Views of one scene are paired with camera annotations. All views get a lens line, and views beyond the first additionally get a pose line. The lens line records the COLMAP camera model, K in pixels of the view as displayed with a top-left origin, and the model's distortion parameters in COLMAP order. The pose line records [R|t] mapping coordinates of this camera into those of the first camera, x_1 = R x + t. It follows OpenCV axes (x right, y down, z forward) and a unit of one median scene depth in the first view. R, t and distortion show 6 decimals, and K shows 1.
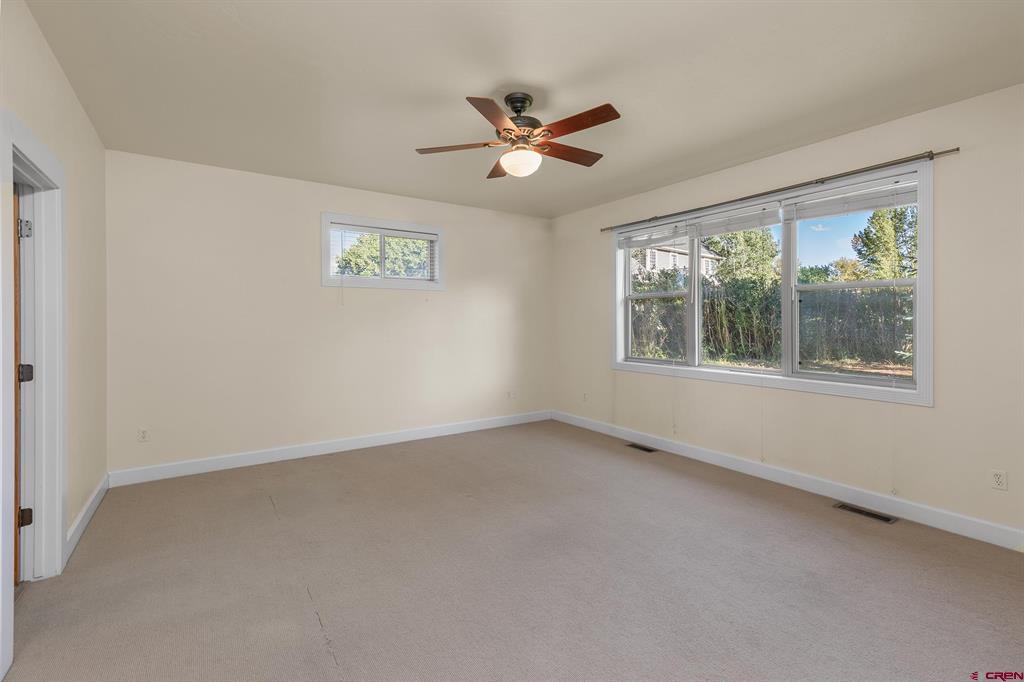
lens RADIAL K [[465.8, 0, 514.2], [0, 465.8, 334.4], [0, 0, 1]] dist [0.013460, 0.000161]
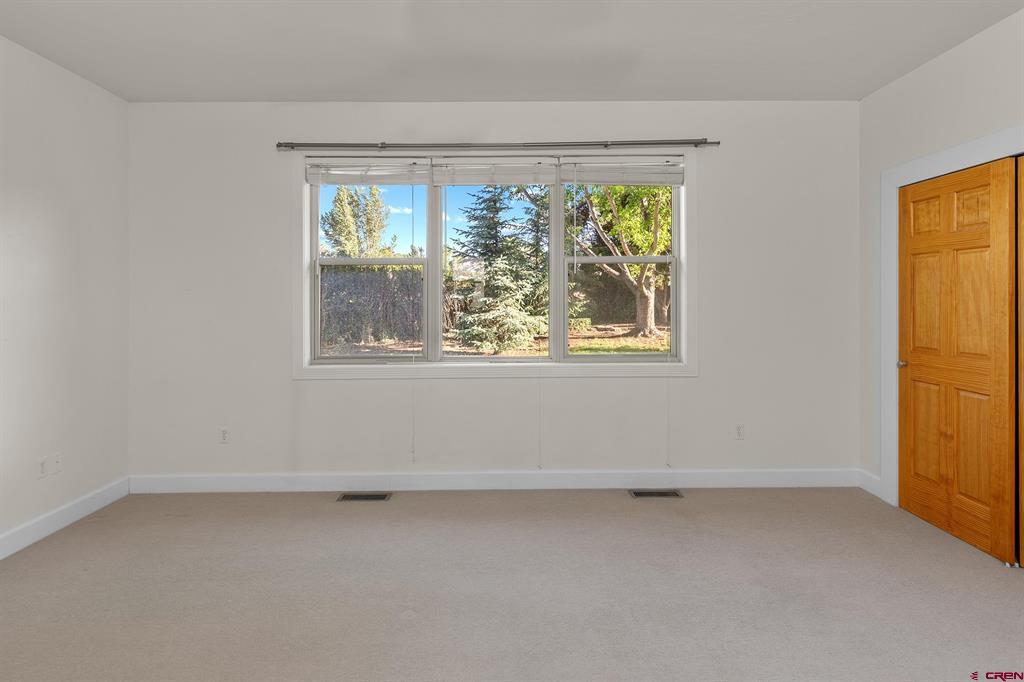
lens RADIAL K [[552.0, 0, 510.3], [0, 552.0, 300.7], [0, 0, 1]] dist [0.020027, -0.000161]
pose [[0.556791, -0.002557, 0.830649, -0.240034], [0.030638, 0.999378, -0.017461, -0.006300], [-0.830087, 0.035172, 0.556523, 0.390277]]
